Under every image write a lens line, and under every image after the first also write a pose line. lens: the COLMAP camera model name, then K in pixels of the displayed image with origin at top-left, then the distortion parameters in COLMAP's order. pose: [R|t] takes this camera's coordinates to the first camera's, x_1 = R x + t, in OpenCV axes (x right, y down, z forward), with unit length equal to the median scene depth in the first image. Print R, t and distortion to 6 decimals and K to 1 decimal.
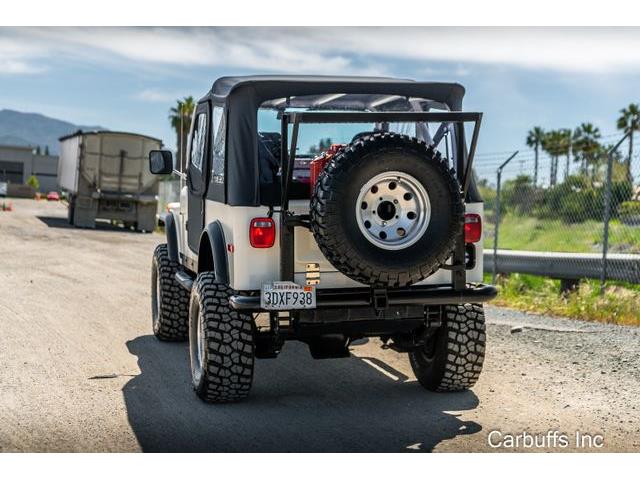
lens RADIAL K [[1128.7, 0, 320.0], [0, 1128.7, 240.0], [0, 0, 1]] dist [-0.002824, -0.012989]
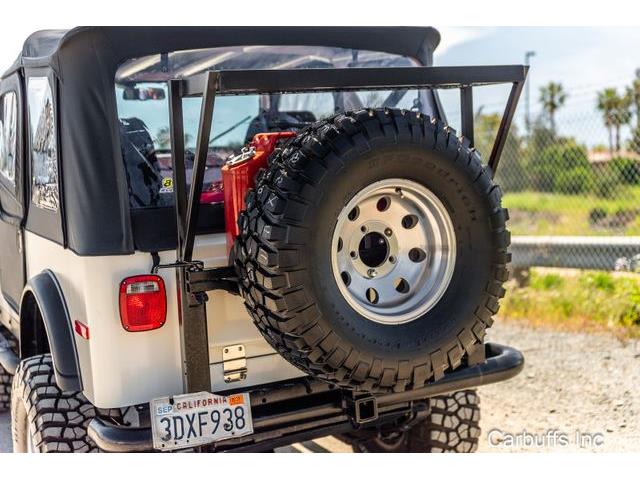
lens RADIAL K [[885.8, 0, 320.0], [0, 885.8, 240.0], [0, 0, 1]] dist [-0.001322, 0.017322]
pose [[0.973060, -0.066851, 0.220648, -0.060420], [0.058420, 0.997299, 0.044522, -0.050475], [-0.223029, -0.030432, 0.974337, 0.572845]]
